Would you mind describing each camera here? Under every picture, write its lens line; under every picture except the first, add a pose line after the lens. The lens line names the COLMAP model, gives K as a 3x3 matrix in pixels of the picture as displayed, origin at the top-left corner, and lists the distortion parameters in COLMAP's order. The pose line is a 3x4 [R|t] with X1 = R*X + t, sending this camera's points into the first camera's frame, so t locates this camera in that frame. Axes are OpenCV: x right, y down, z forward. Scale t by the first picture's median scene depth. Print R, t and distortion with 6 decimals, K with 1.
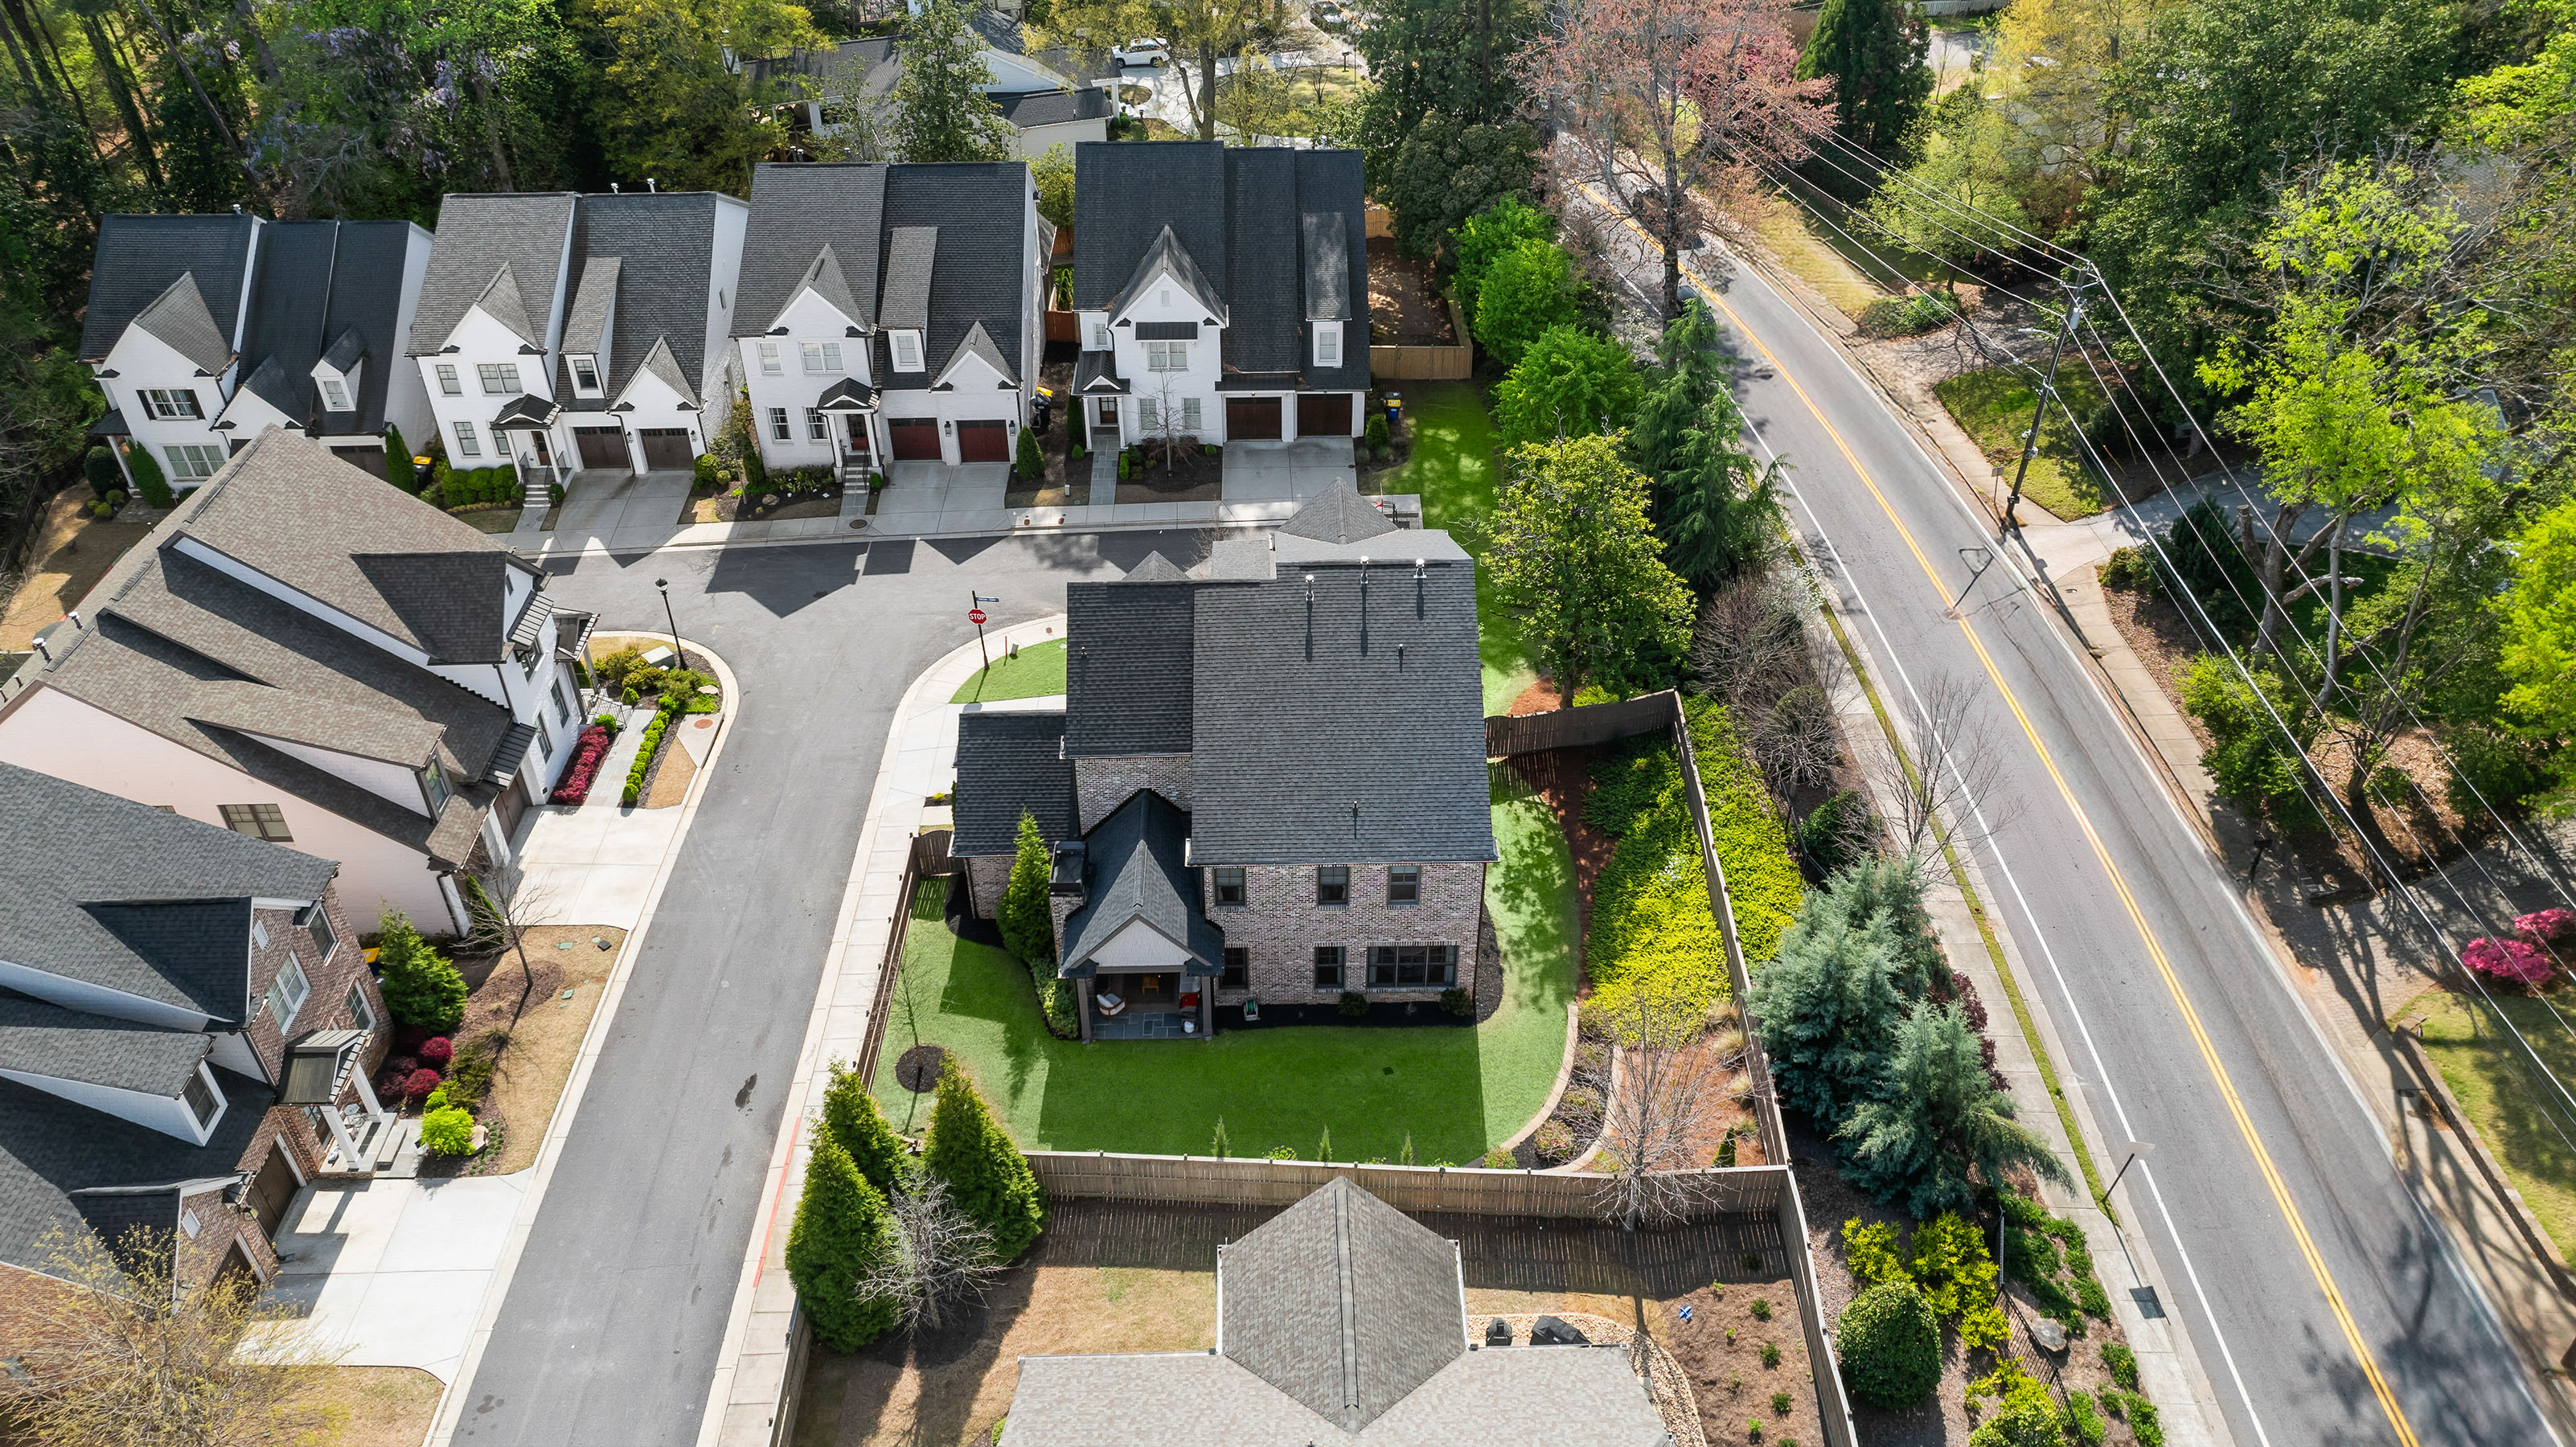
lens RADIAL K [[1824.3, 0, 1288.0], [0, 1824.3, 723.5], [0, 0, 1]] dist [0.004031, -0.058695]
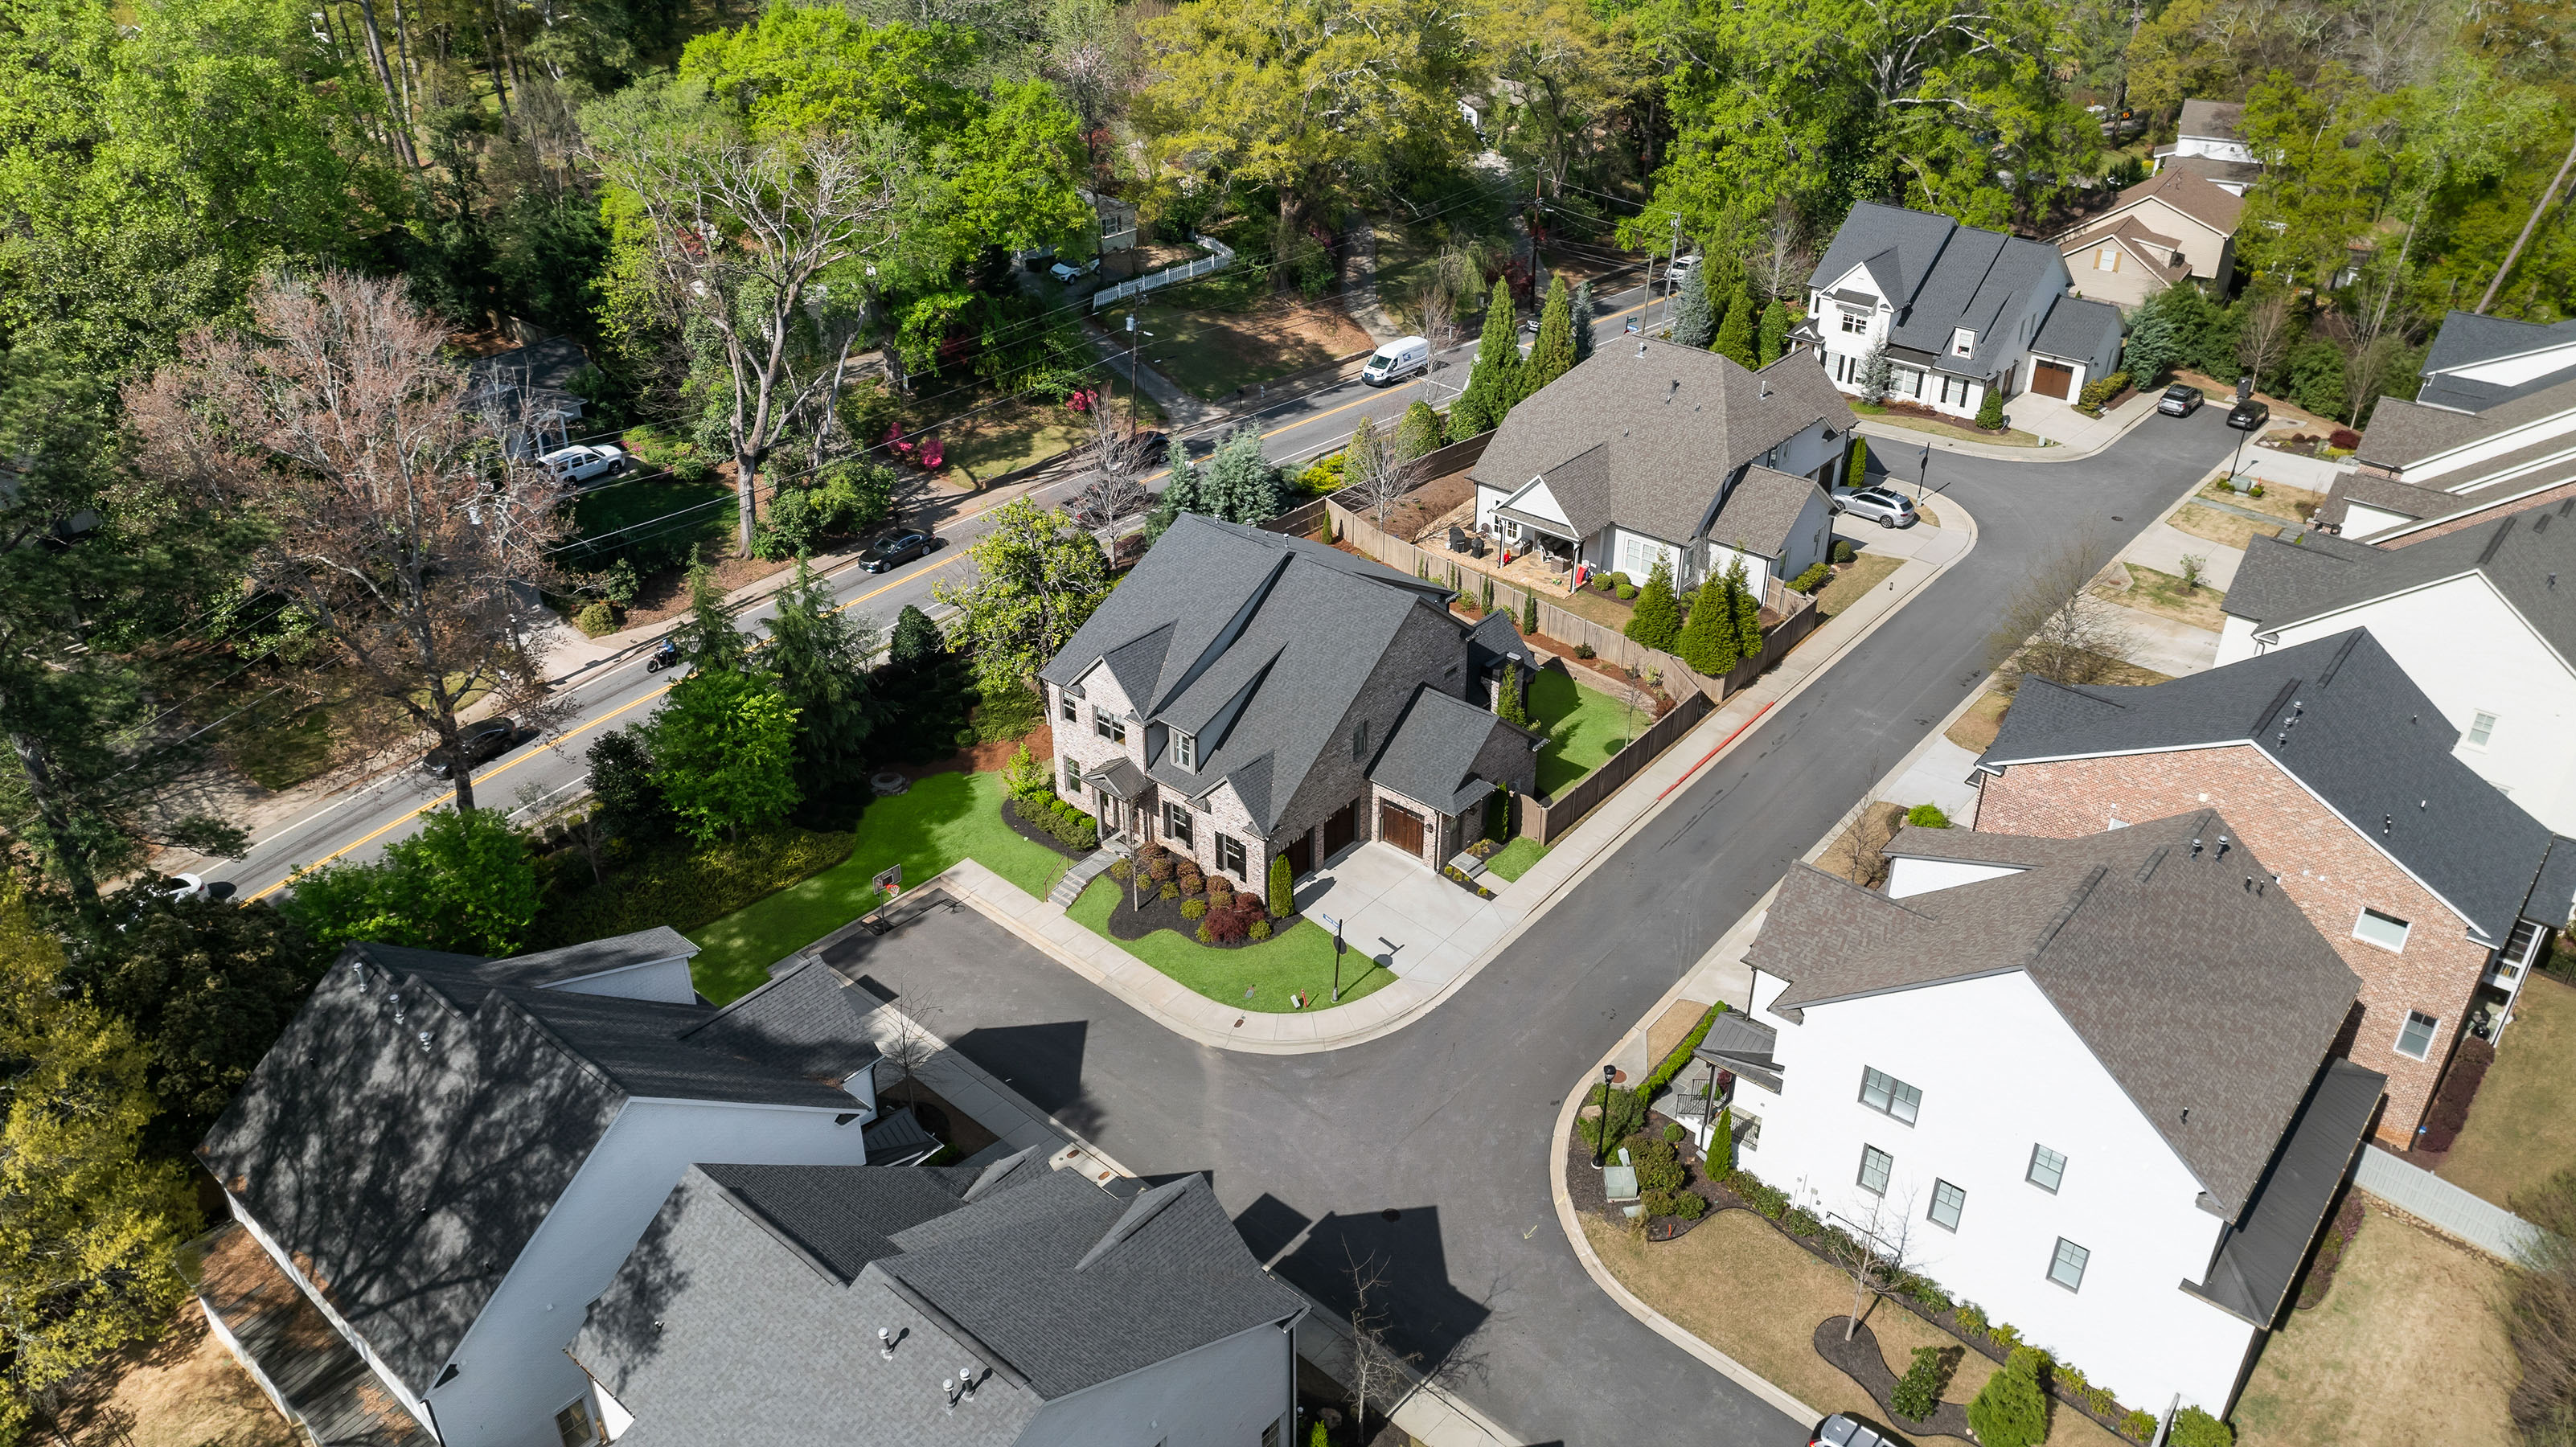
lens RADIAL K [[1824.3, 0, 1288.0], [0, 1824.3, 723.5], [0, 0, 1]] dist [0.004031, -0.058695]
pose [[-0.743247, -0.353236, 0.568162, -0.736986], [0.390606, 0.460353, 0.797184, -0.997705], [-0.543149, 0.814432, -0.204180, 1.248883]]
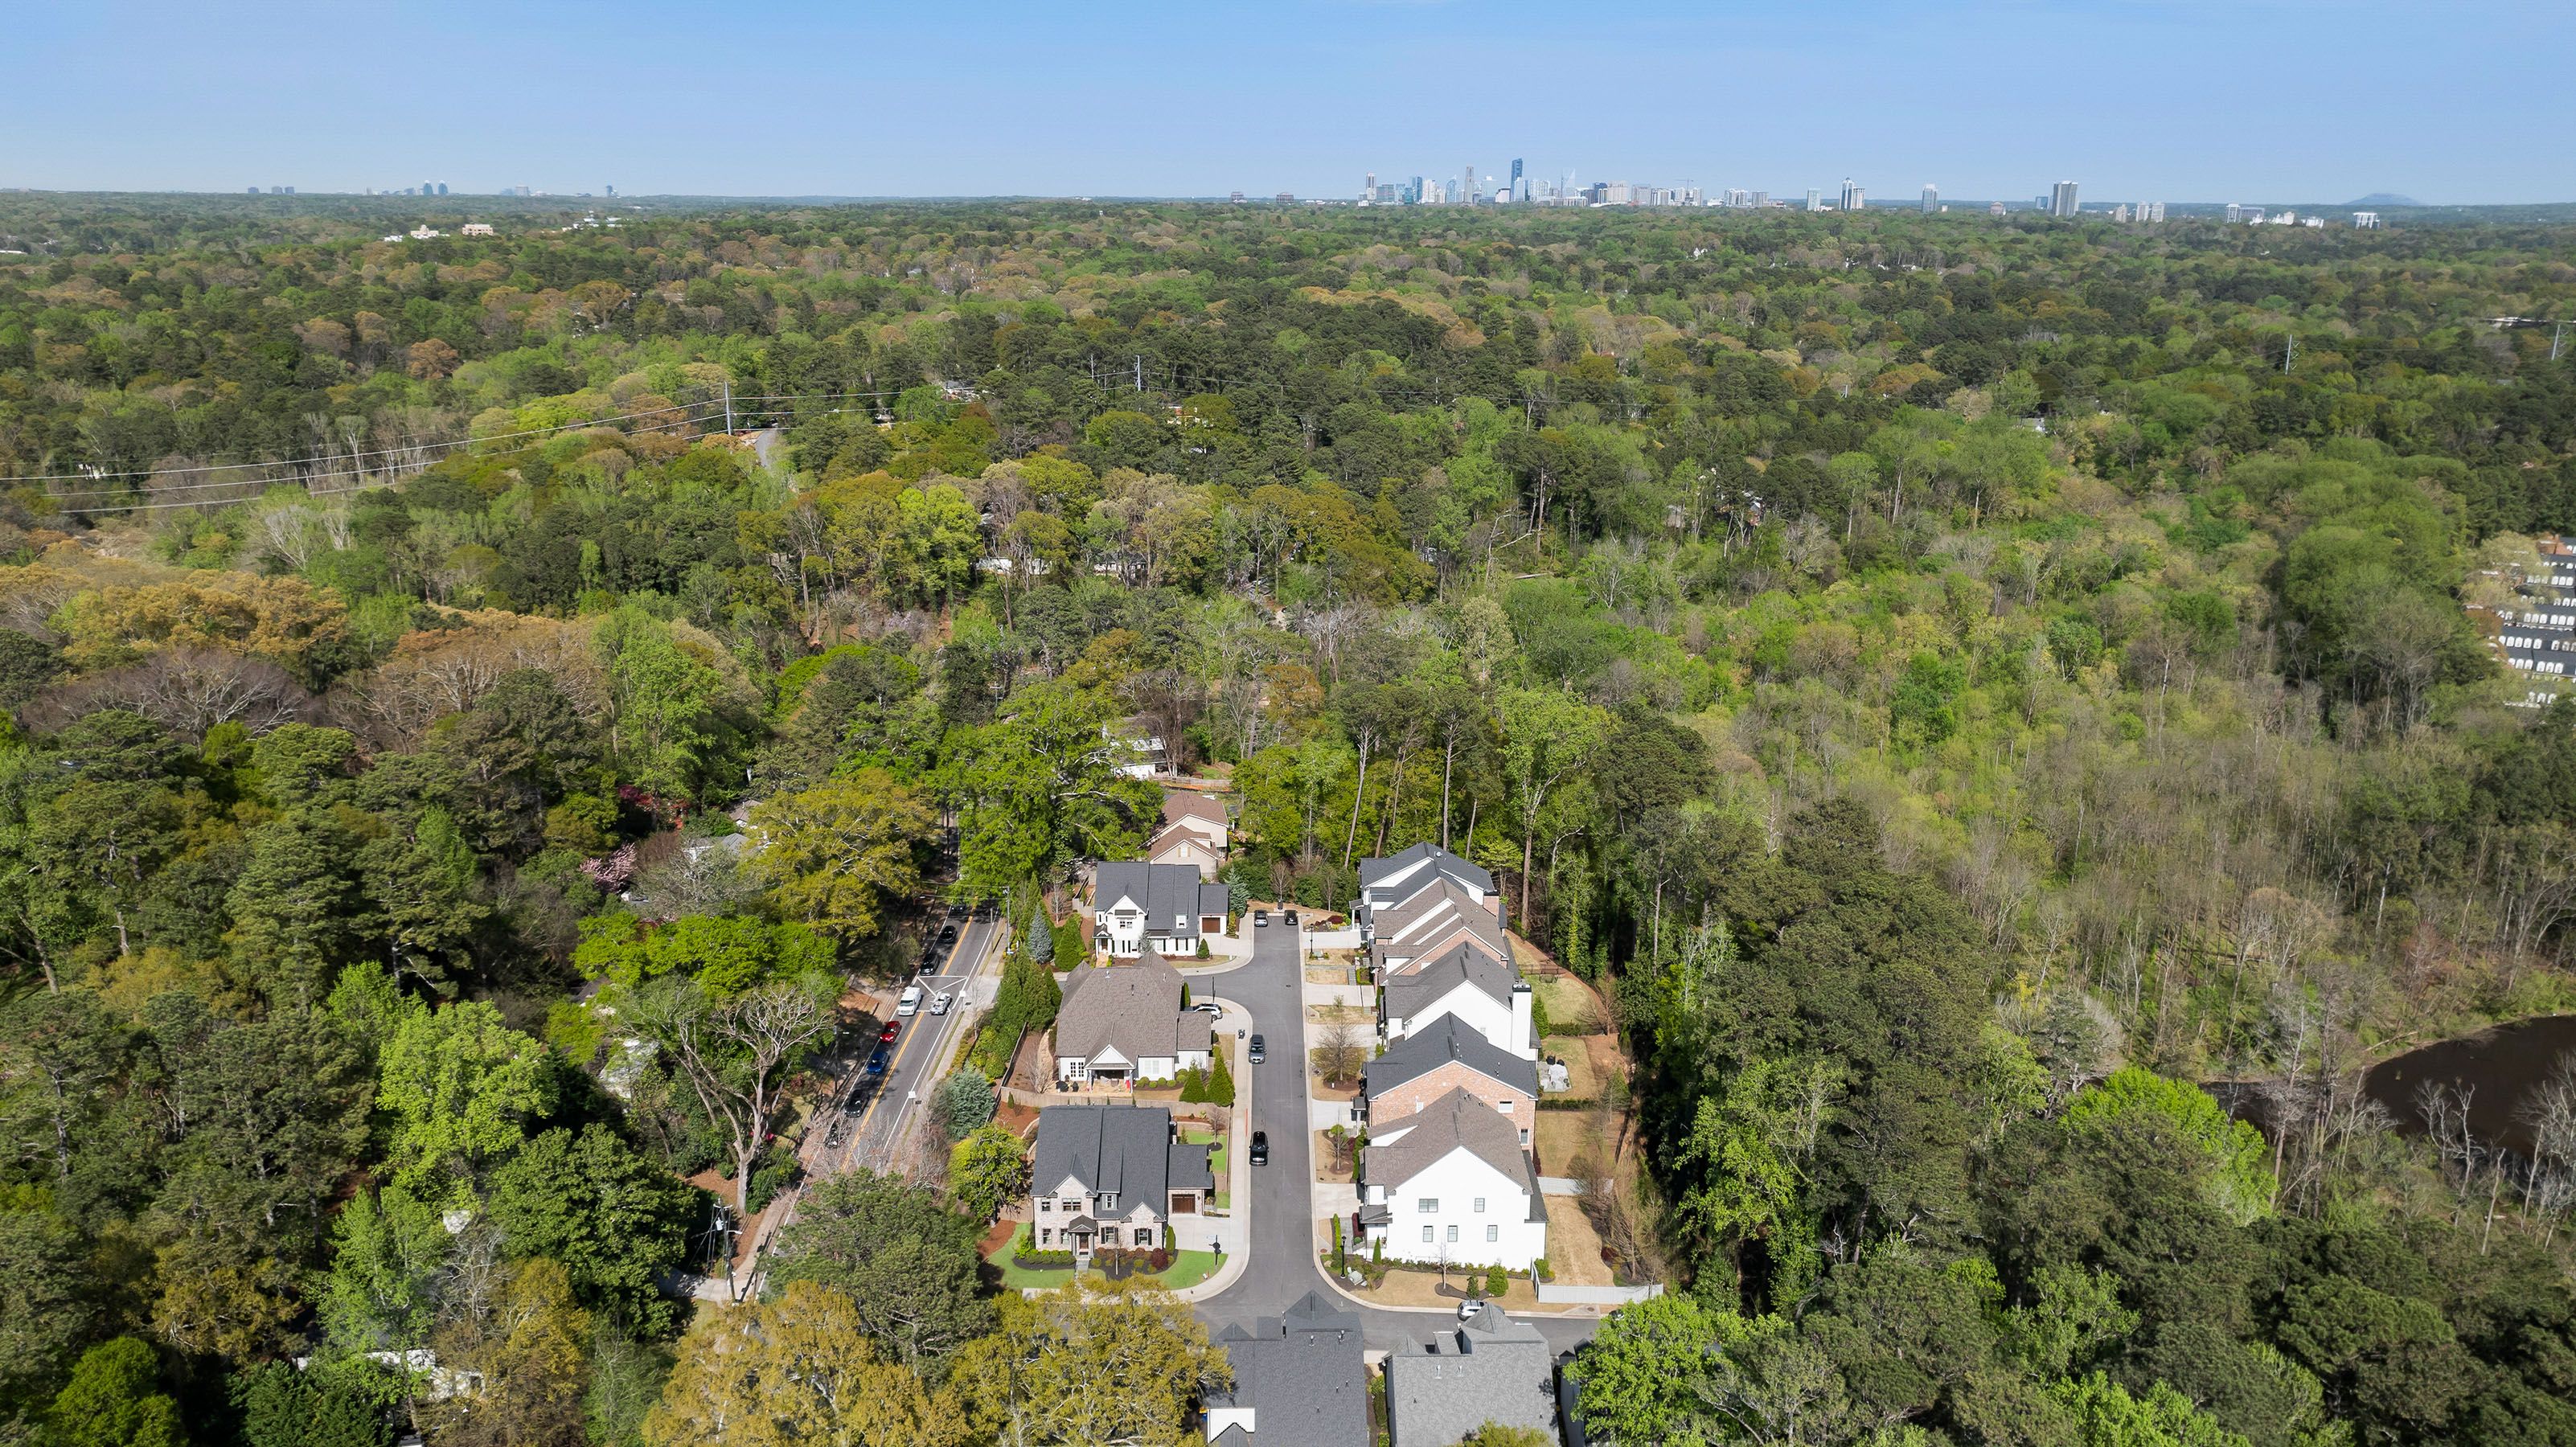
lens RADIAL K [[1824.3, 0, 1288.0], [0, 1824.3, 723.5], [0, 0, 1]] dist [0.004031, -0.058695]
pose [[-0.999683, -0.023161, 0.009840, -0.305666], [-0.005966, 0.598022, 0.801458, -2.765695], [-0.024446, 0.801145, -0.597970, 2.141366]]
